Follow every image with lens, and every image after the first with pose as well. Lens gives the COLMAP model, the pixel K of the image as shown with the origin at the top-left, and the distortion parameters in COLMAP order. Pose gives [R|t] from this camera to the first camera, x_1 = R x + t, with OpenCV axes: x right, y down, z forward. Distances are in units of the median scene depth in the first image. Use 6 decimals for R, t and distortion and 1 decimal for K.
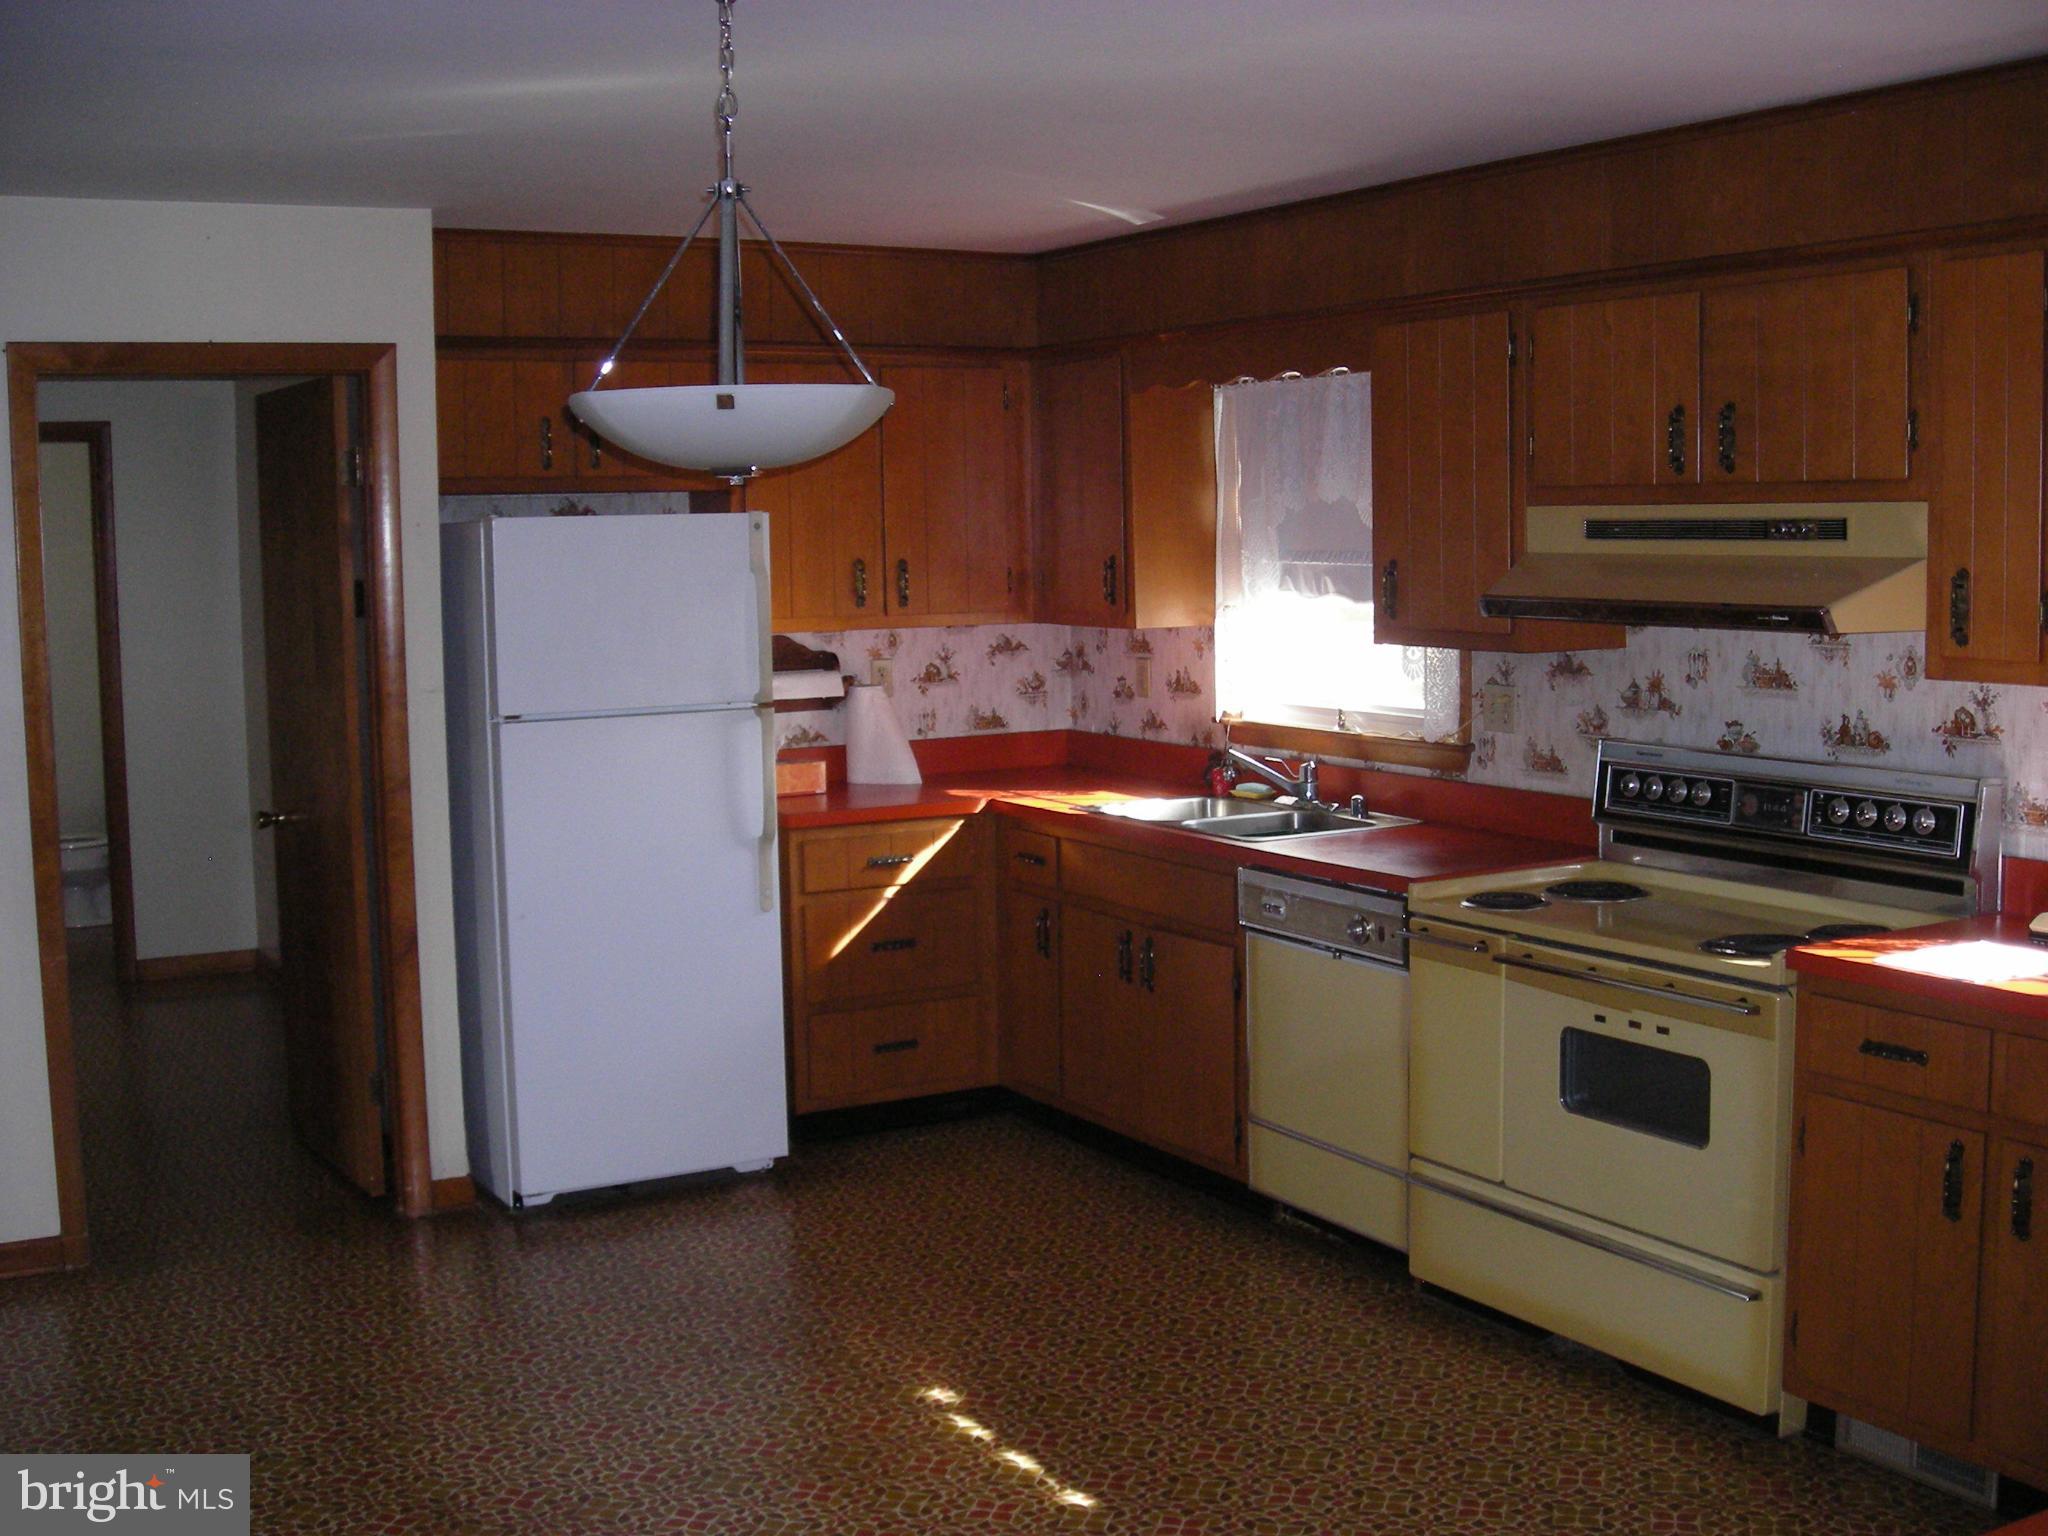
lens RADIAL K [[2462.8, 0, 1099.0], [0, 2462.8, 769.6], [0, 0, 1]] dist [-0.091747, 0.033702]
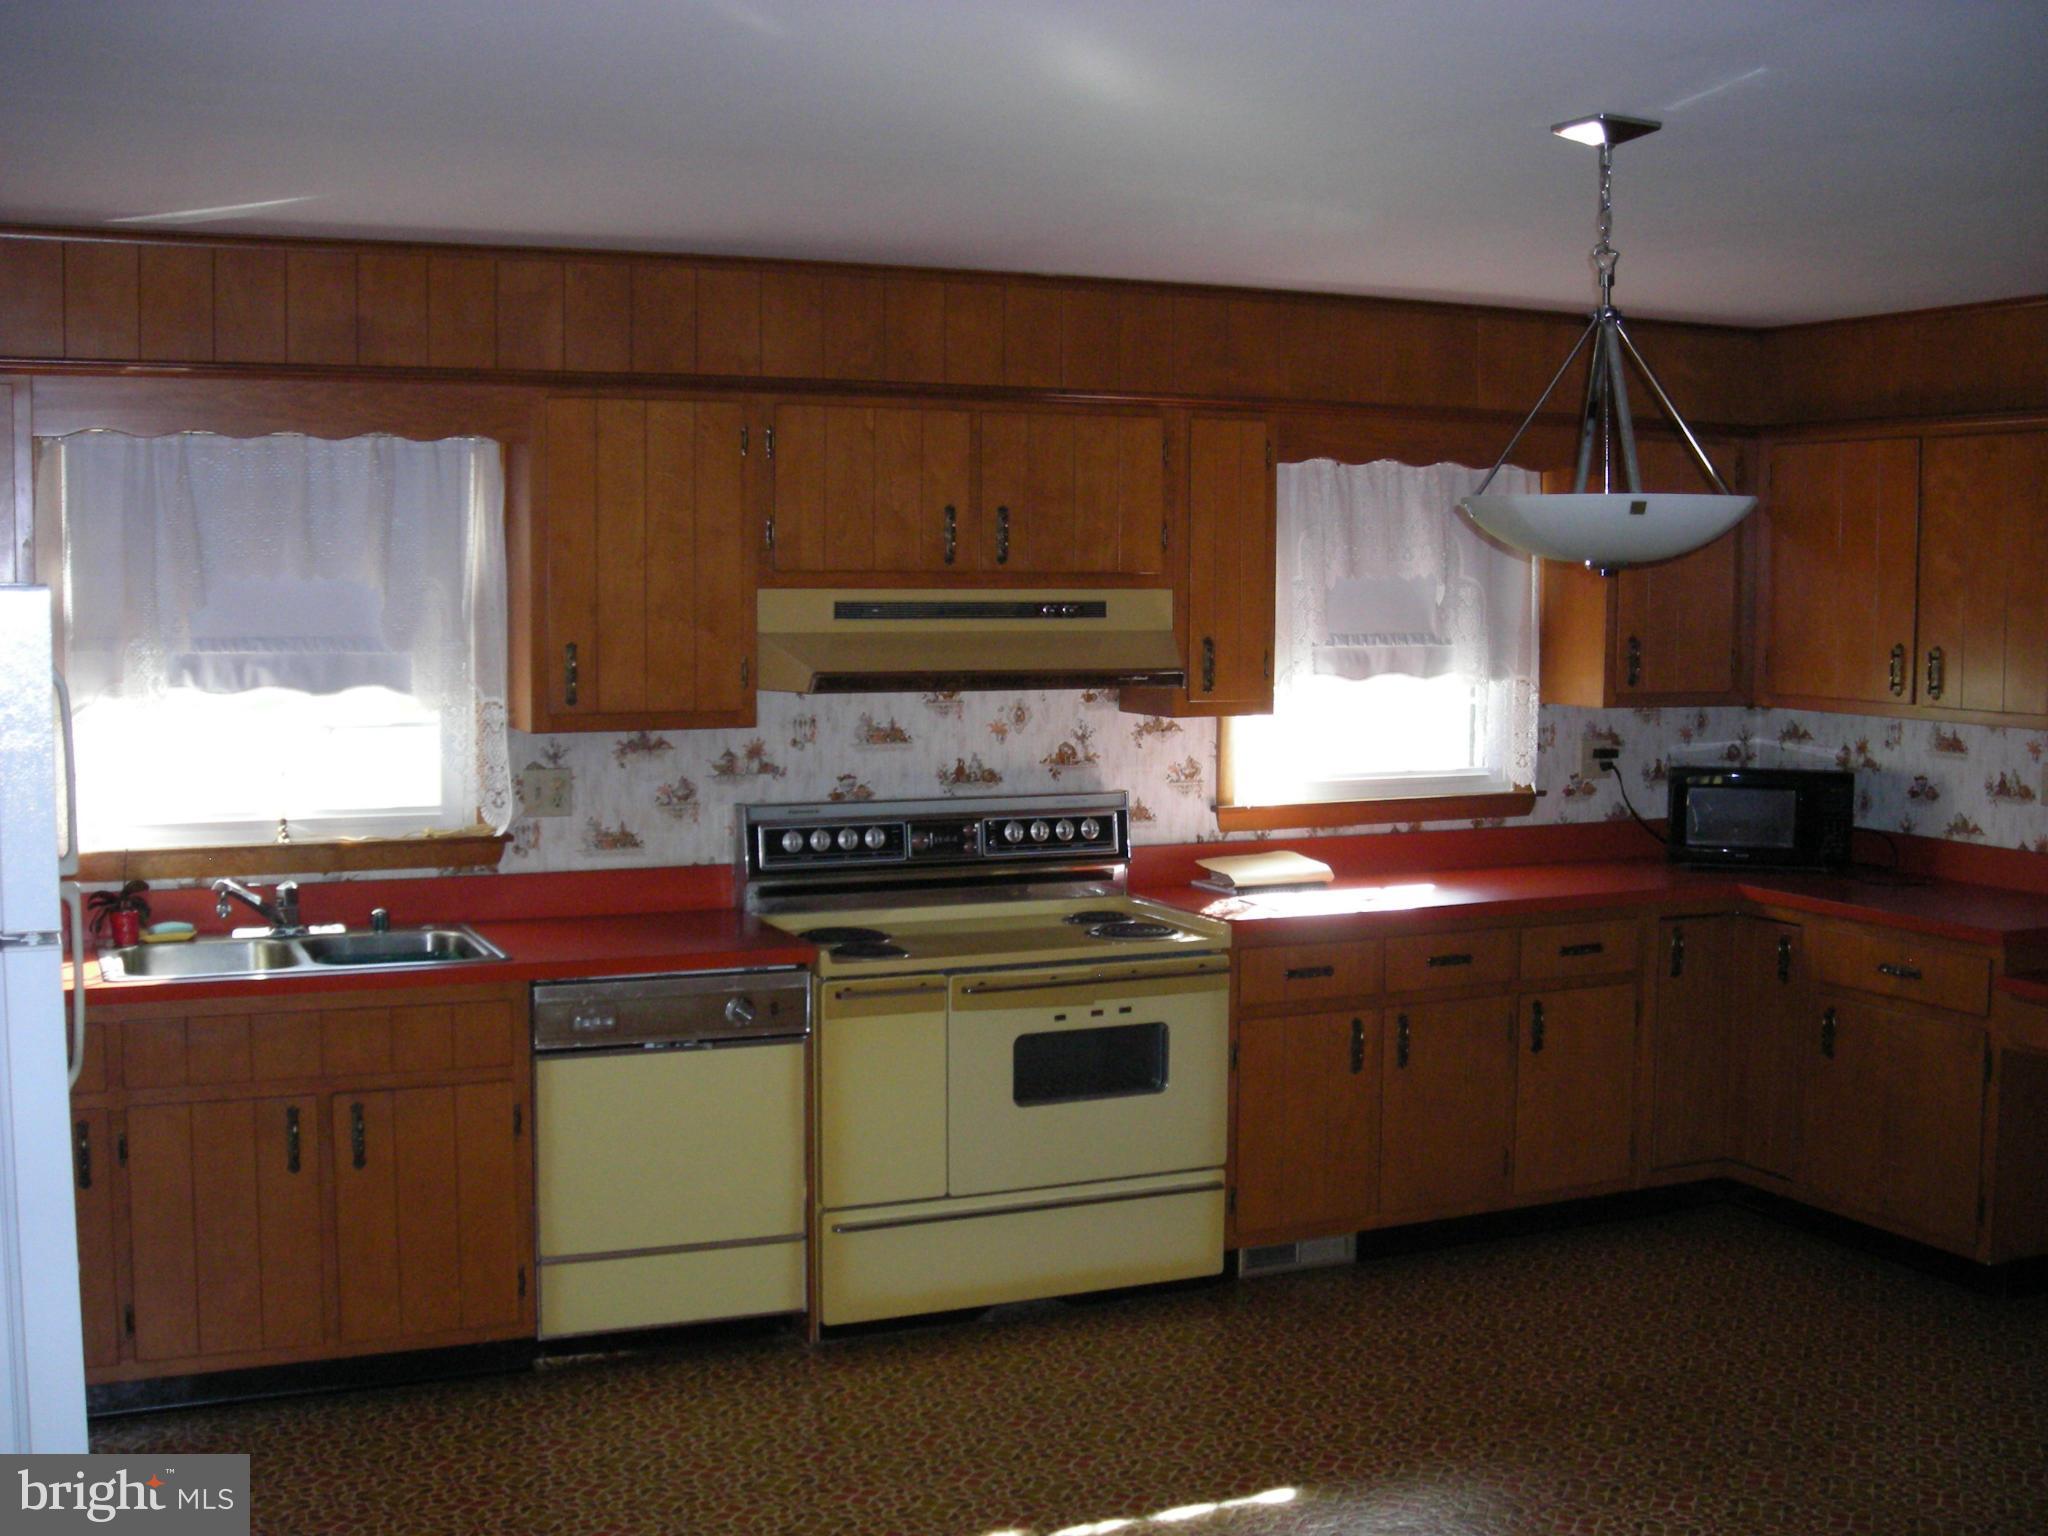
lens RADIAL K [[2462.8, 0, 1099.0], [0, 2462.8, 769.6], [0, 0, 1]] dist [-0.091747, 0.033702]
pose [[0.100981, -0.068341, 0.992538, -0.917785], [0.095105, 0.993732, 0.058748, -0.082436], [-0.990332, 0.088463, 0.106848, 0.786450]]
